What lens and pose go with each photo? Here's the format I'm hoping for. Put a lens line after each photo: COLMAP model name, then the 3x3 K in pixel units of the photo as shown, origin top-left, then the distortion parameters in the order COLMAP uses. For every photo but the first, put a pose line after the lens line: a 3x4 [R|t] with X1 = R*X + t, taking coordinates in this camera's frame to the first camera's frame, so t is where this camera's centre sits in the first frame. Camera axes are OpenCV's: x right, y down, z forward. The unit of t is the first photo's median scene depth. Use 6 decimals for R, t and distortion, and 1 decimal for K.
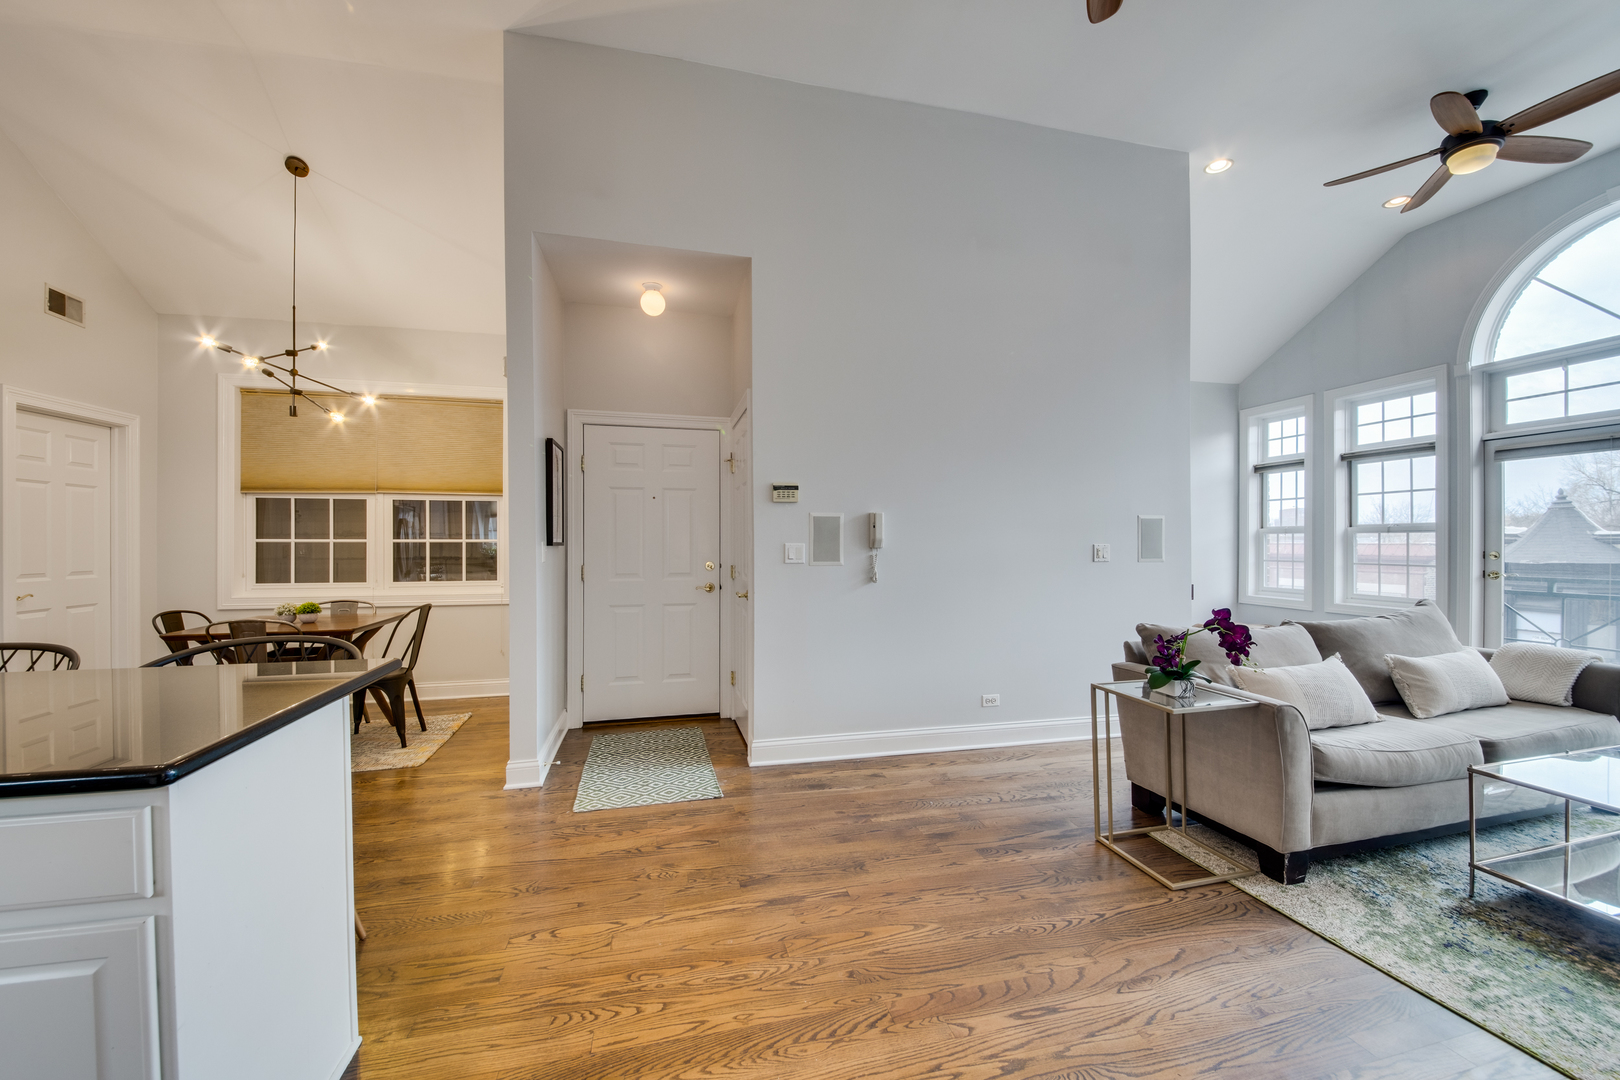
lens RADIAL K [[645.0, 0, 820.1], [0, 645.0, 543.3], [0, 0, 1]] dist [-0.000986, -0.004837]
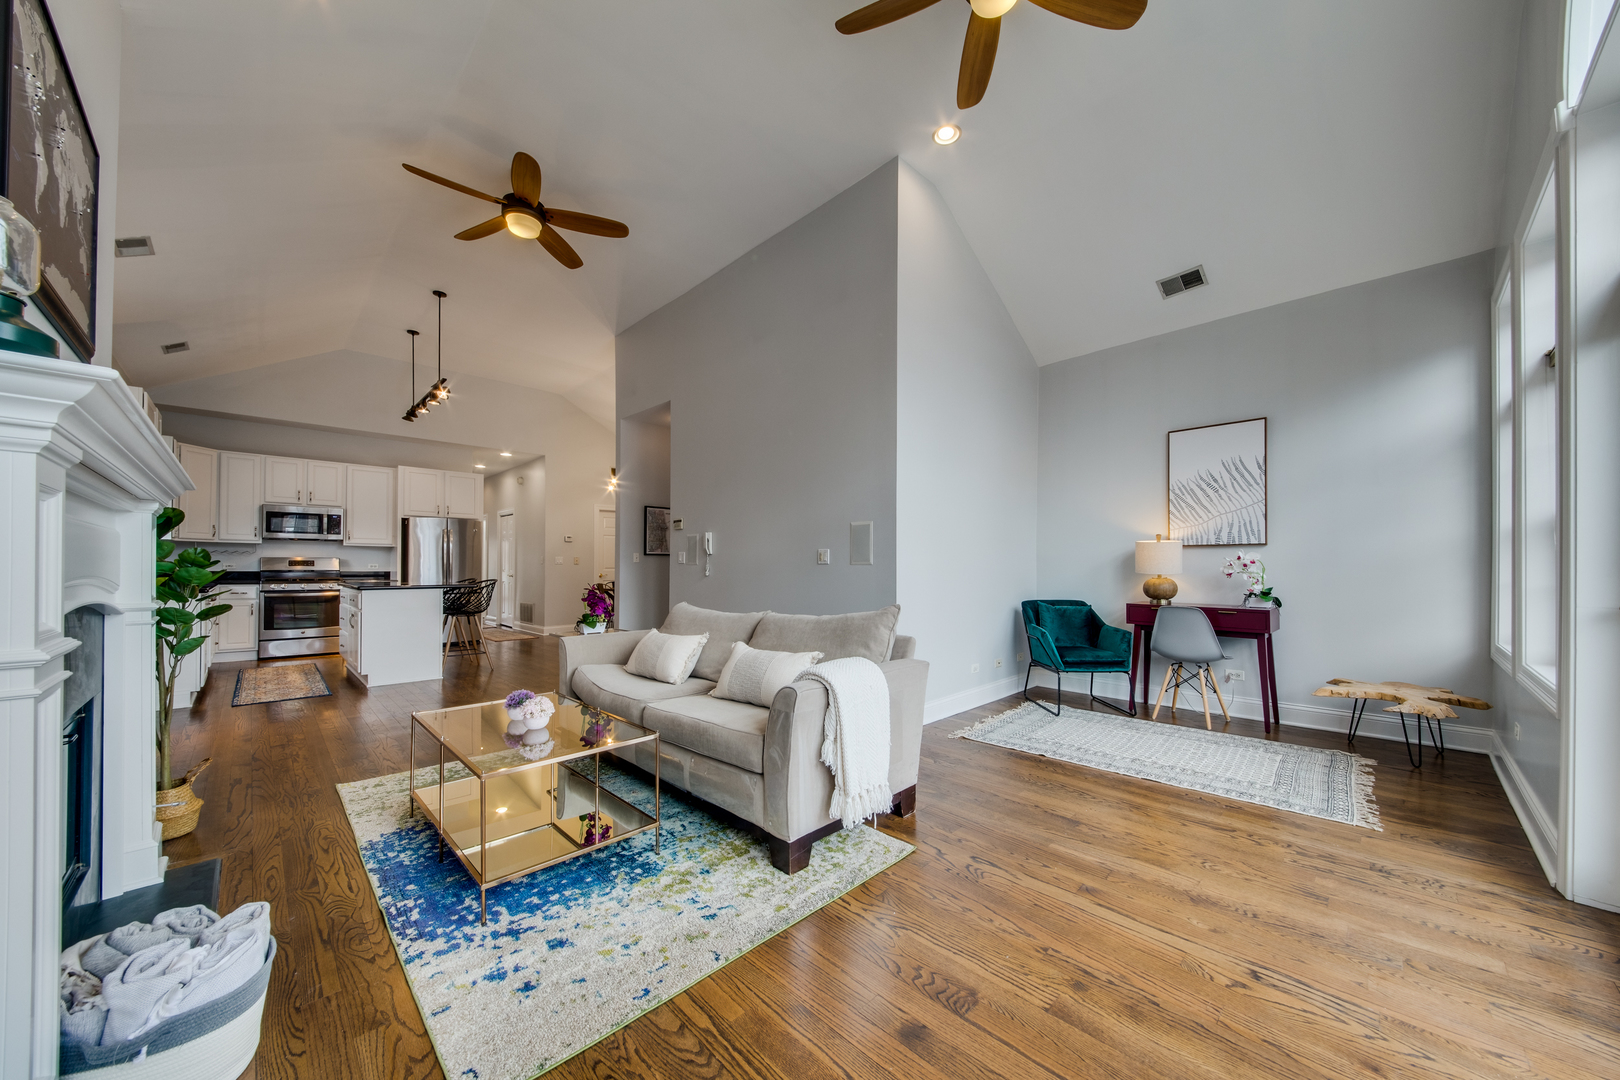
lens RADIAL K [[569.5, 0, 810.0], [0, 569.5, 564.5], [0, 0, 1]] dist [0.000065, -0.000037]
pose [[0.501236, 0.000529, -0.865311, 1.323148], [-0.004127, 0.999990, -0.001779, 0.030837], [0.865301, 0.004463, 0.501233, 0.474979]]
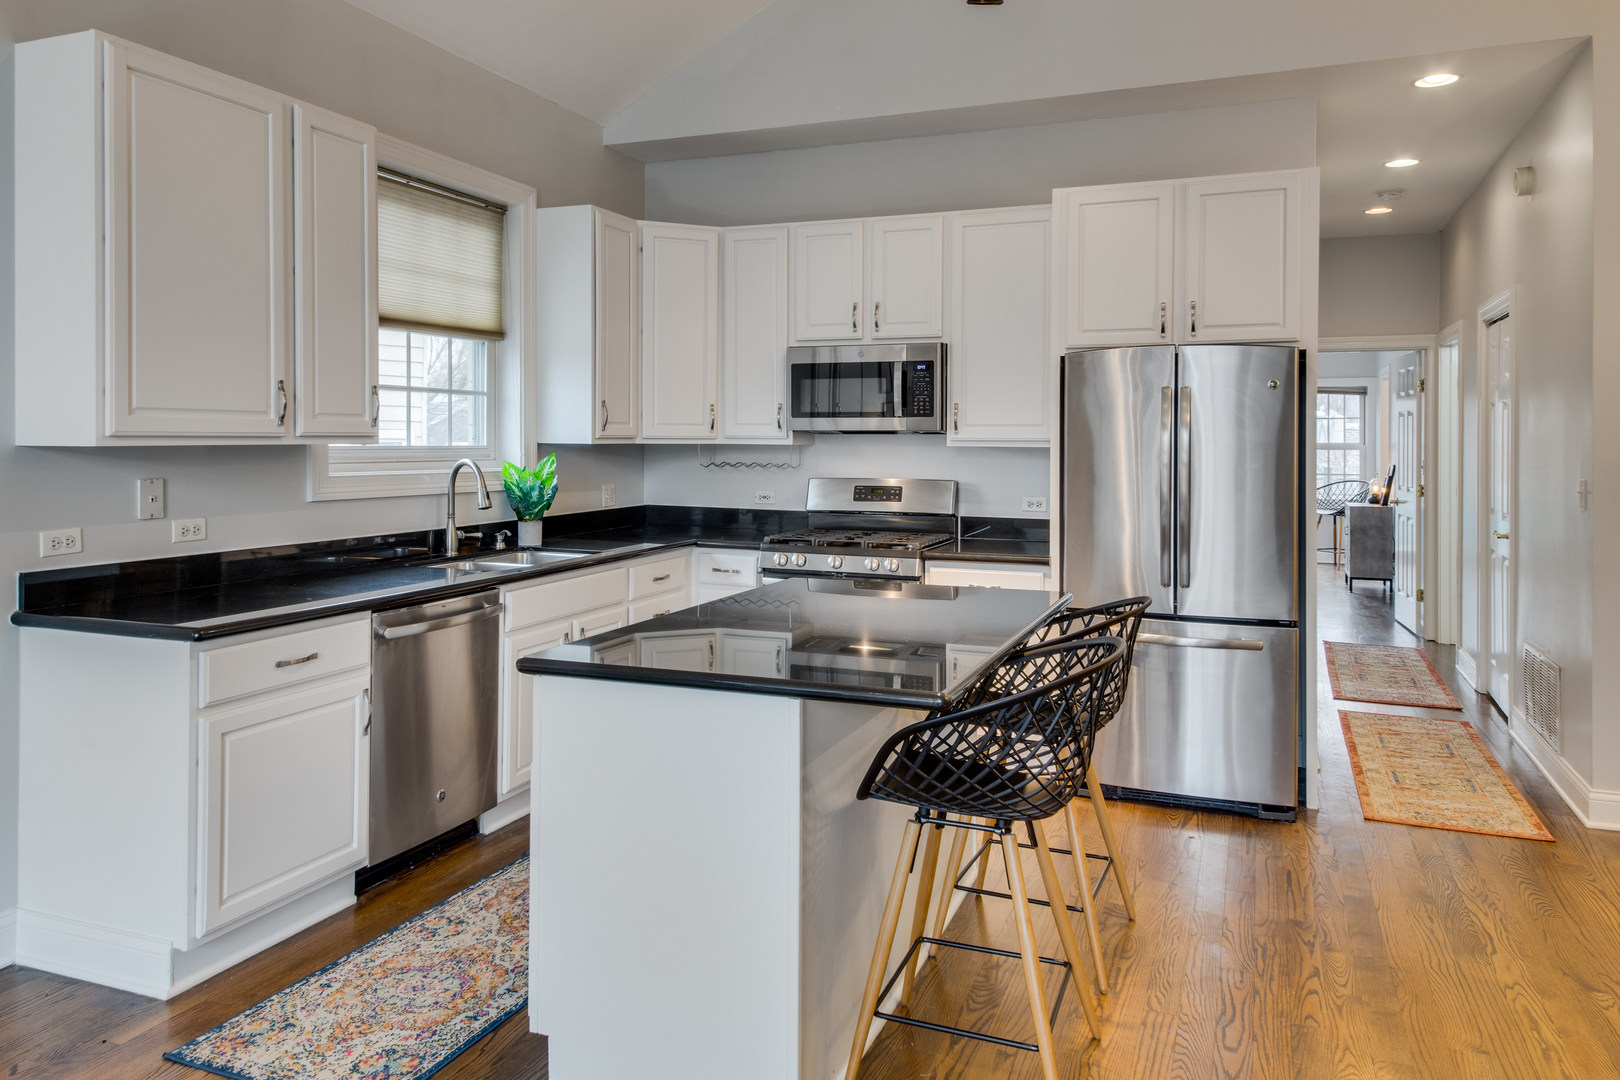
lens RADIAL K [[1135.2, 0, 821.5], [0, 1135.2, 446.7], [0, 0, 1]] dist [0.026005, -0.006794]
pose [[-0.578221, 0.002733, -0.815876, 0.137710], [-0.003045, 0.999980, 0.005508, -0.033193], [0.815874, 0.005669, -0.578201, 0.718116]]
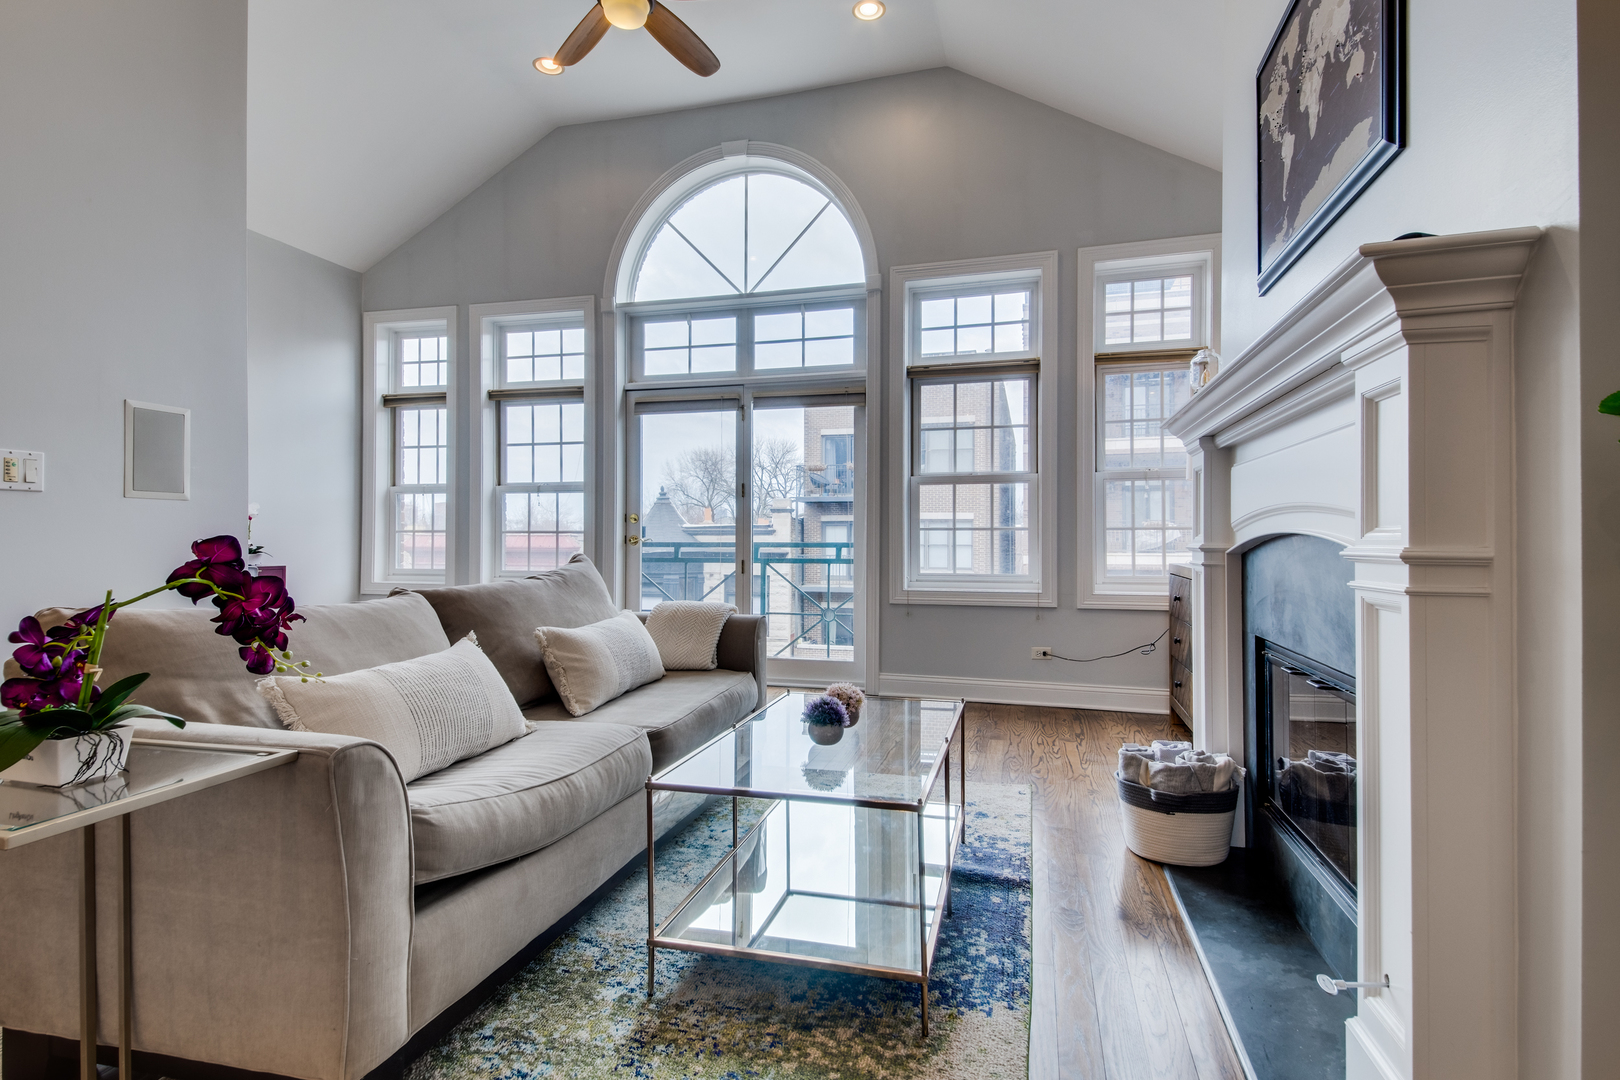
lens RADIAL K [[803.9, 0, 819.8], [0, 803.9, 541.4], [0, 0, 1]] dist [0.035550, -0.006771]
pose [[0.487076, 0.005669, 0.873341, 0.234918], [-0.003336, 0.999984, -0.004630, 0.068575], [-0.873353, -0.000658, 0.487087, 0.270905]]
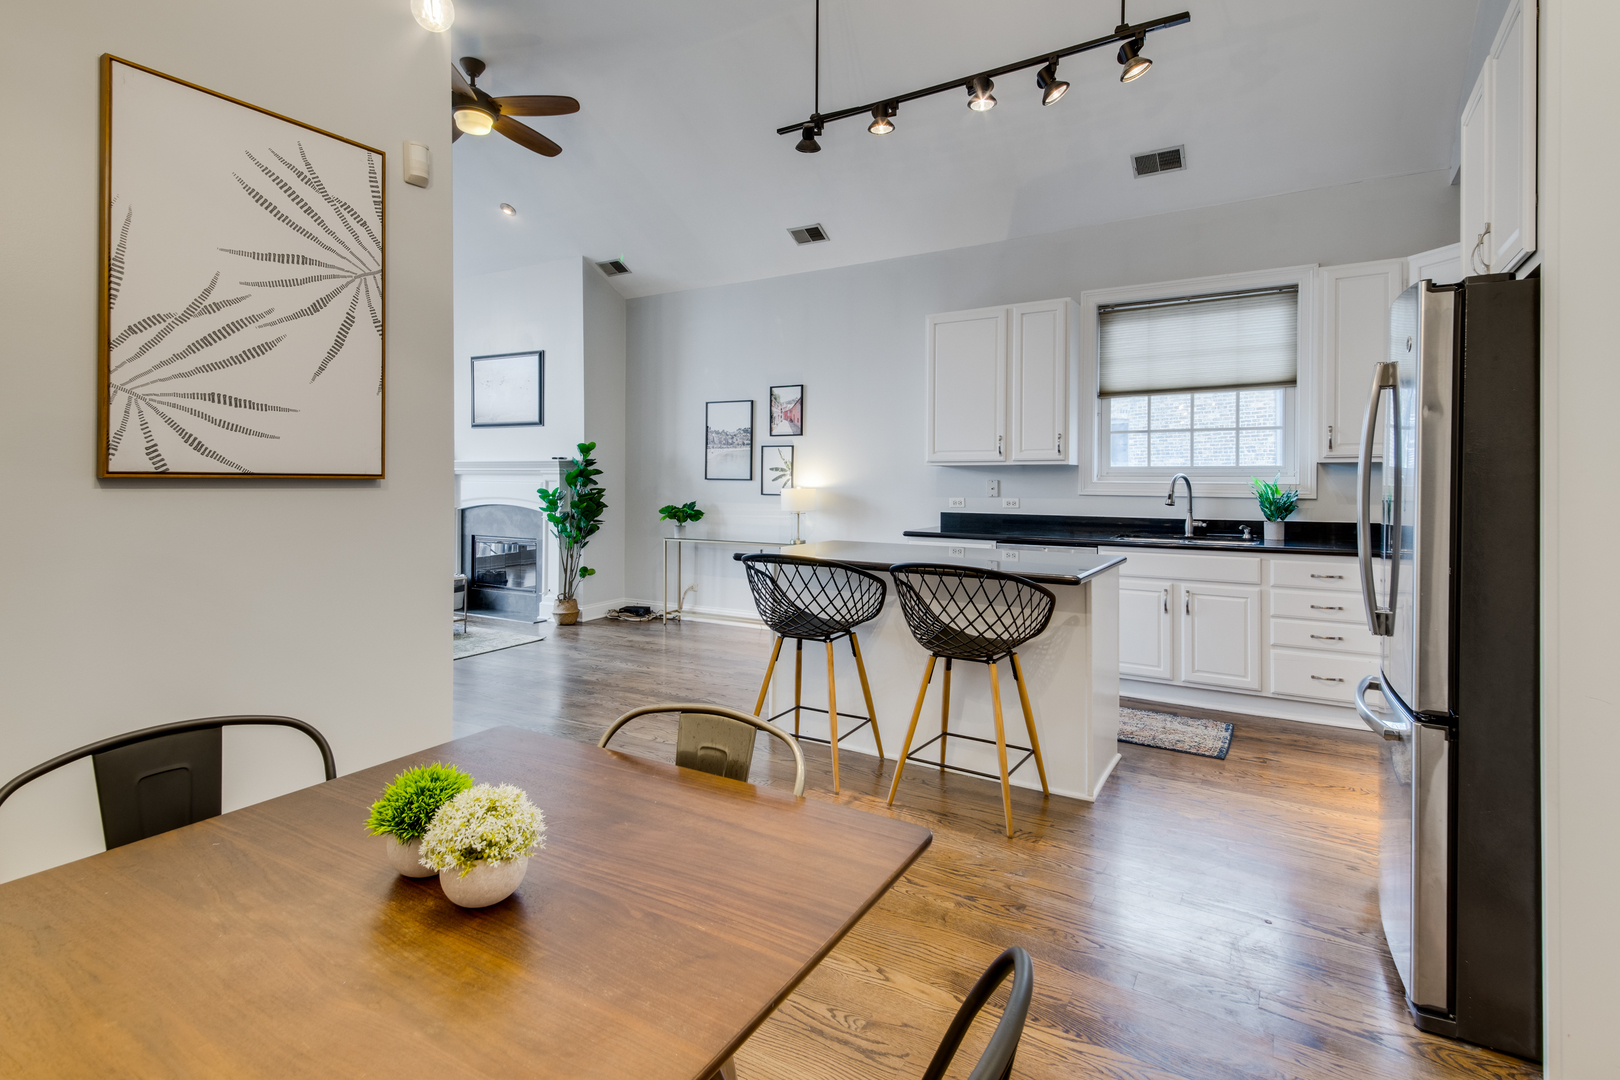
lens RADIAL K [[795.4, 0, 806.1], [0, 795.4, 491.4], [0, 0, 1]] dist [0.026774, -0.004840]
pose [[-0.697610, -0.014272, 0.716335, -1.018344], [-0.004284, 0.999867, 0.015749, -0.004319], [-0.716464, 0.007918, -0.697579, 1.039084]]
